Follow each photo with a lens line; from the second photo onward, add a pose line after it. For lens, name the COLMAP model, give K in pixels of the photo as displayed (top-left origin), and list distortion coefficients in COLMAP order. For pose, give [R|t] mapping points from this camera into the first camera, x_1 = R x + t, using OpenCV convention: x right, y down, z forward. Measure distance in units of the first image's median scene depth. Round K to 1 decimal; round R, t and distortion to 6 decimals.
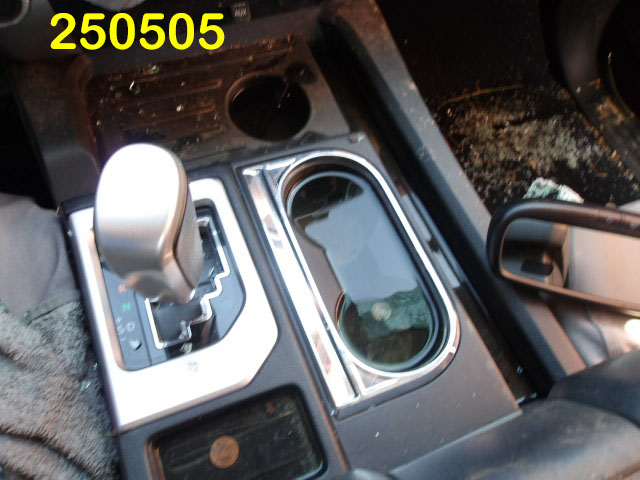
lens RADIAL K [[520.7, 0, 319.1], [0, 520.7, 244.2], [0, 0, 1]] dist [-0.000323, -0.006264]
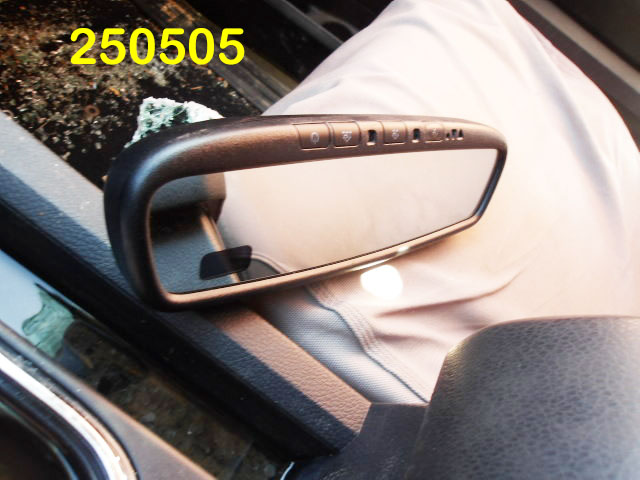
lens RADIAL K [[520.7, 0, 319.1], [0, 520.7, 244.2], [0, 0, 1]] dist [-0.000323, -0.006264]
pose [[0.702826, -0.361454, 0.612689, 0.076306], [0.289171, 0.932085, 0.218168, -0.024567], [-0.649936, 0.023838, 0.759615, 0.239268]]
